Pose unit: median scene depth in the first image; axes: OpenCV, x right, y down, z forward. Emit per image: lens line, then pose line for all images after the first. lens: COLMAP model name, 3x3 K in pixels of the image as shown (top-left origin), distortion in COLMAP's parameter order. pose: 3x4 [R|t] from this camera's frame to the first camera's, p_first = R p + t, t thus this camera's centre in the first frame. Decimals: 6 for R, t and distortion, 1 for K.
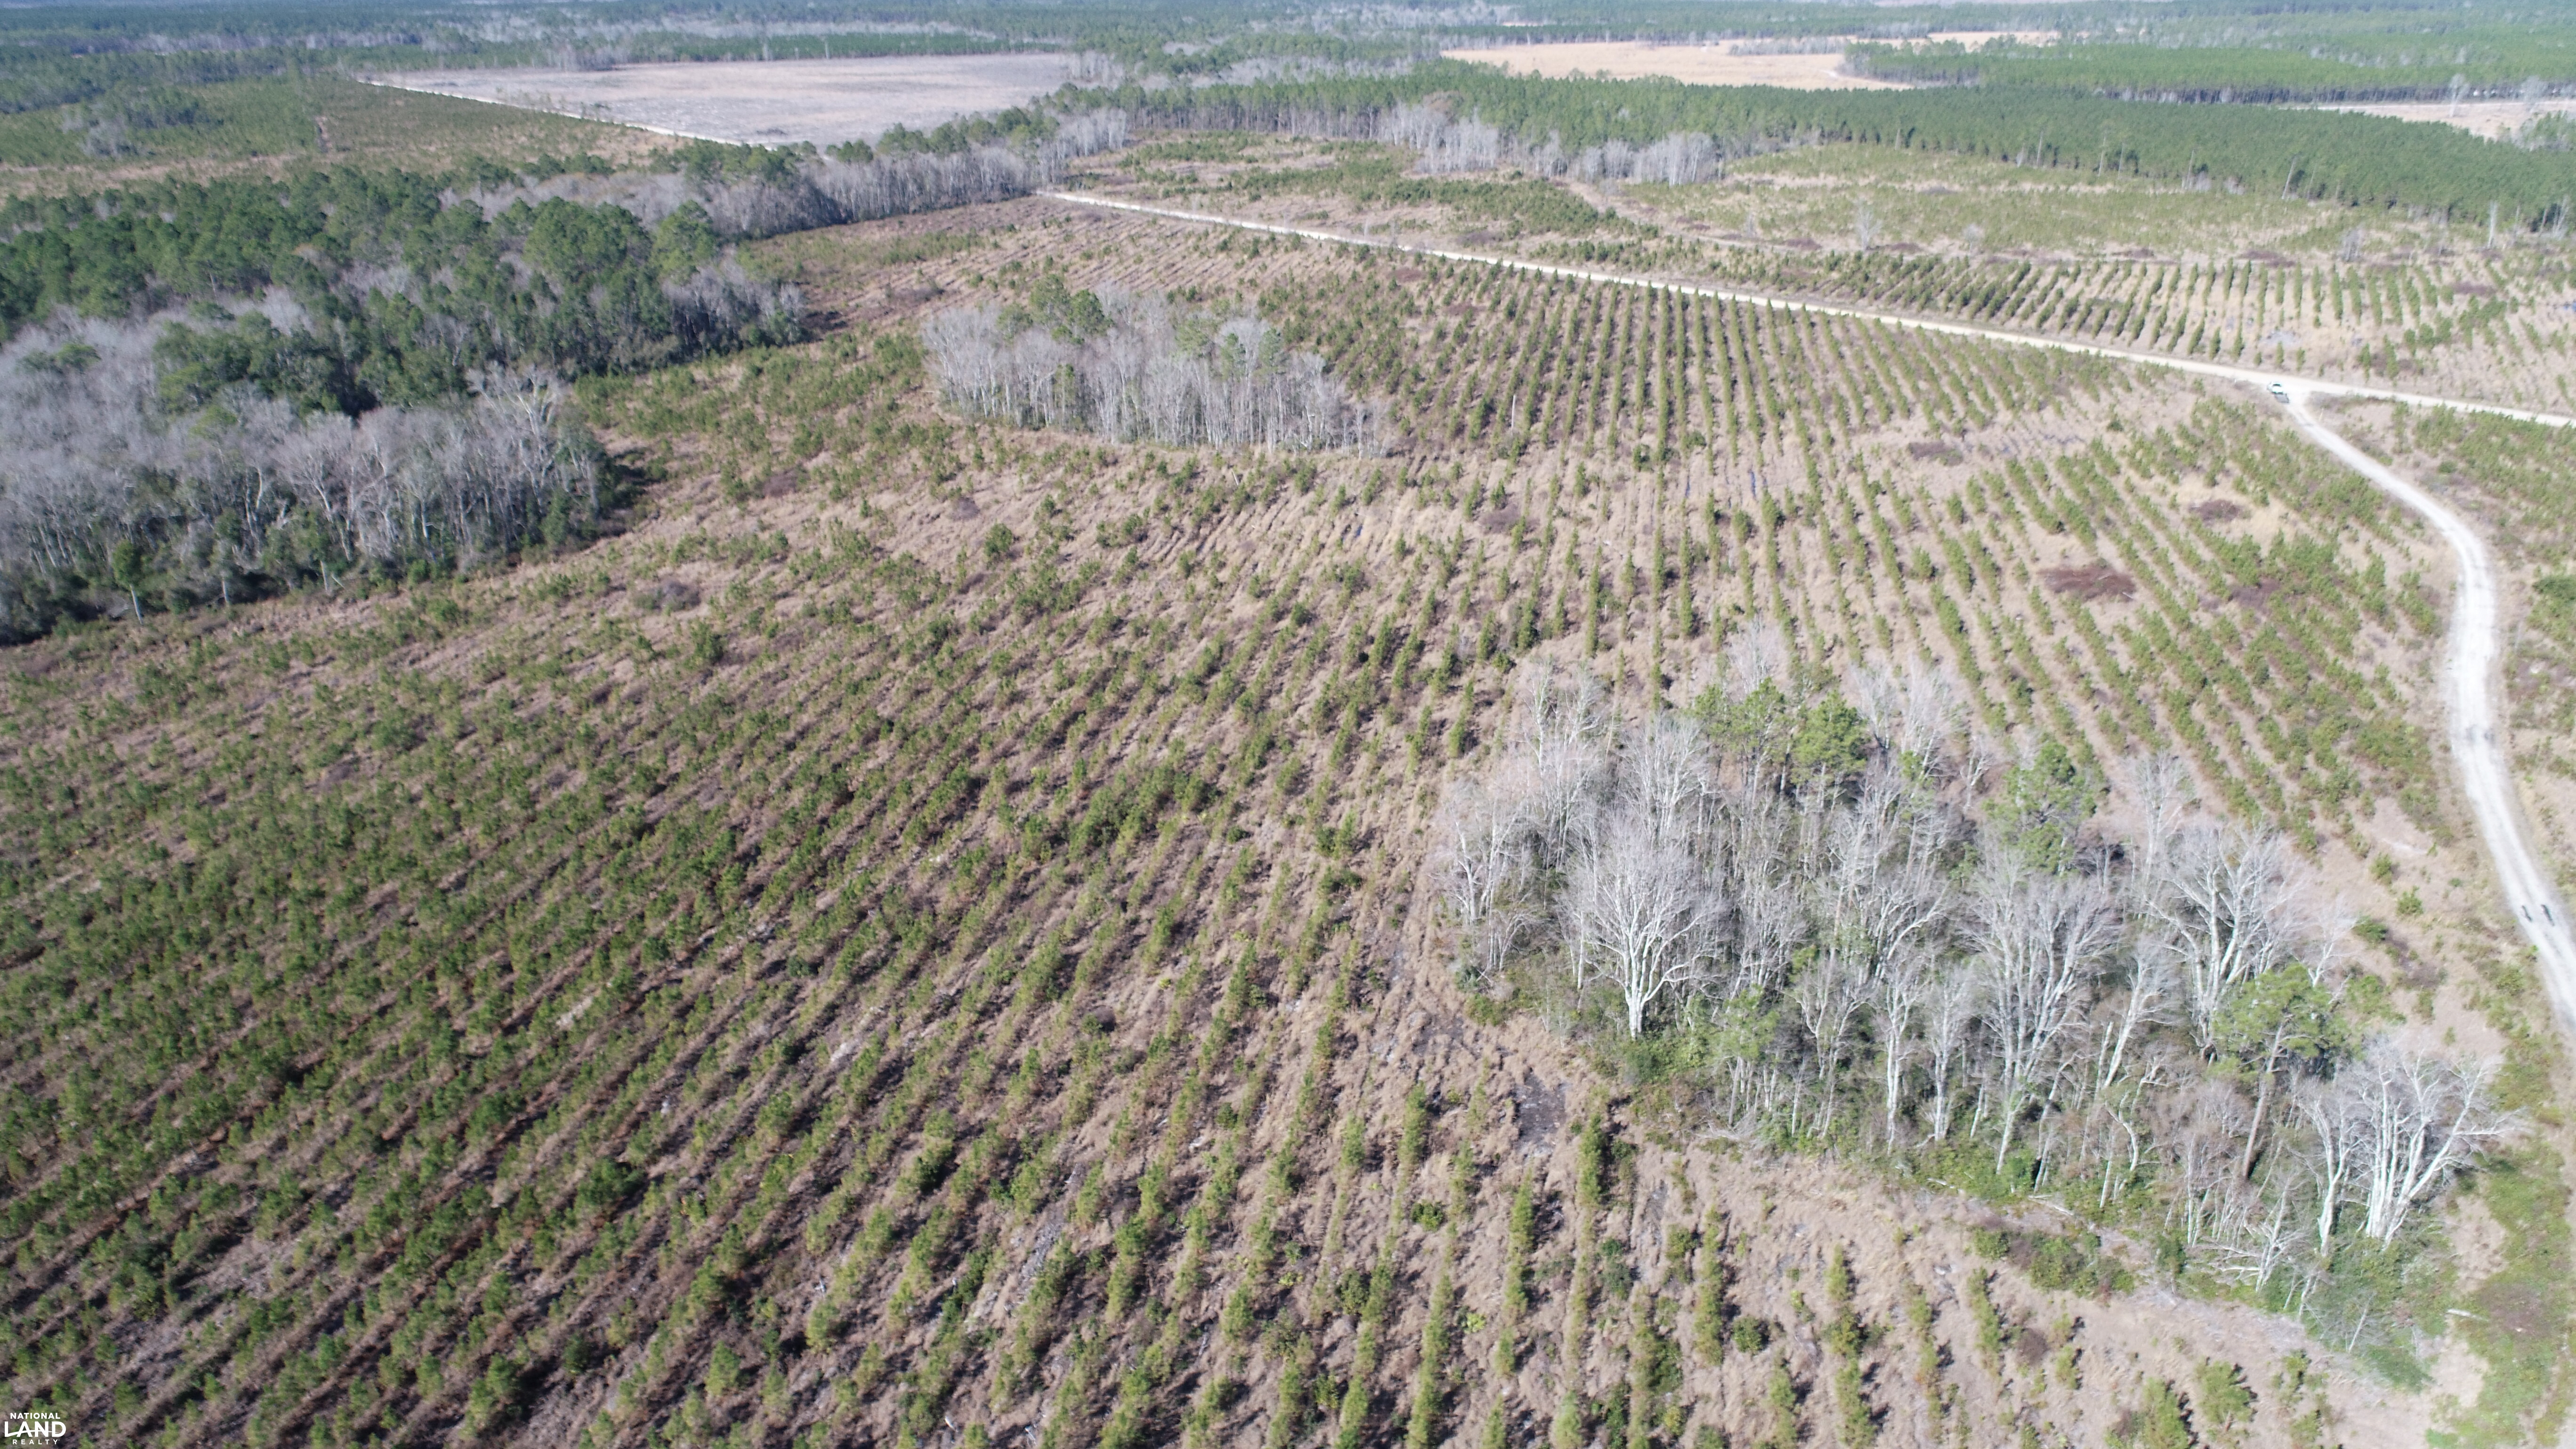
lens RADIAL K [[1728.8, 0, 1284.1], [0, 1728.8, 724.5], [0, 0, 1]] dist [-0.001635, -0.000117]
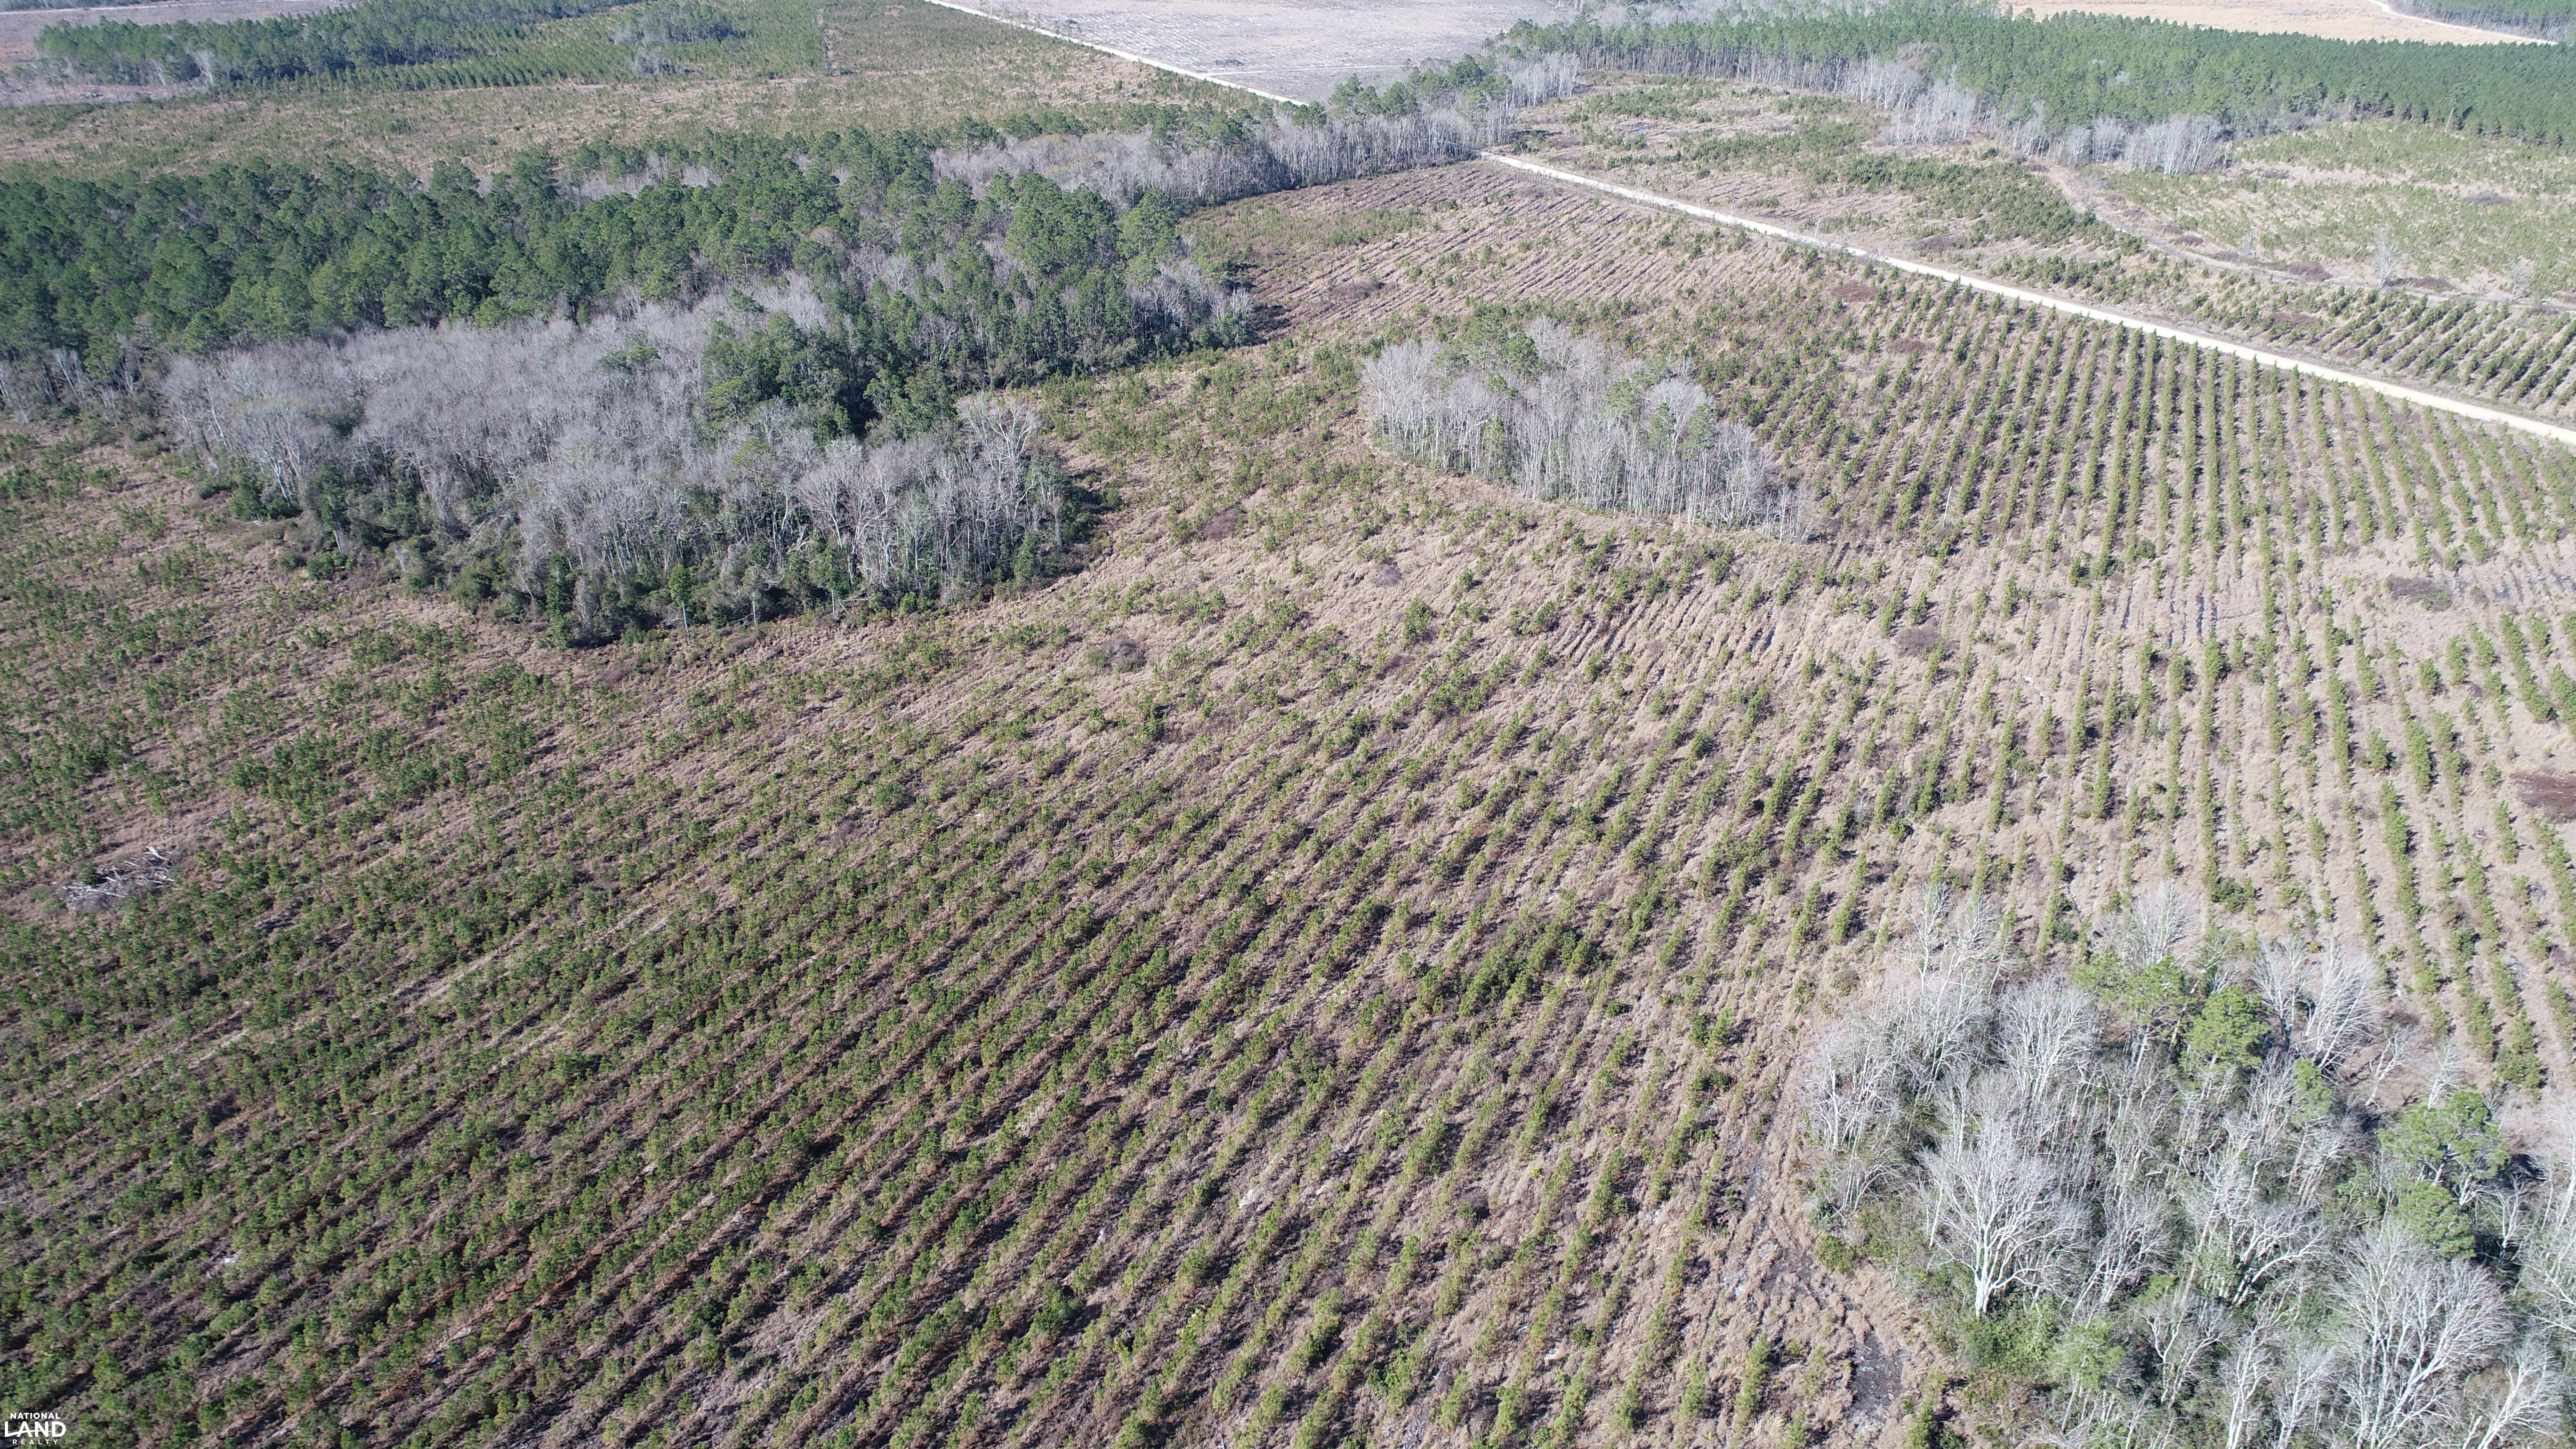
lens RADIAL K [[1732.9, 0, 1283.4], [0, 1732.9, 723.6], [0, 0, 1]] dist [0.000880, 0.001625]
pose [[0.970996, 0.110484, -0.212040, -0.015100], [-0.096629, 0.992516, 0.074661, -0.131882], [0.218702, -0.052007, 0.974405, -0.062890]]
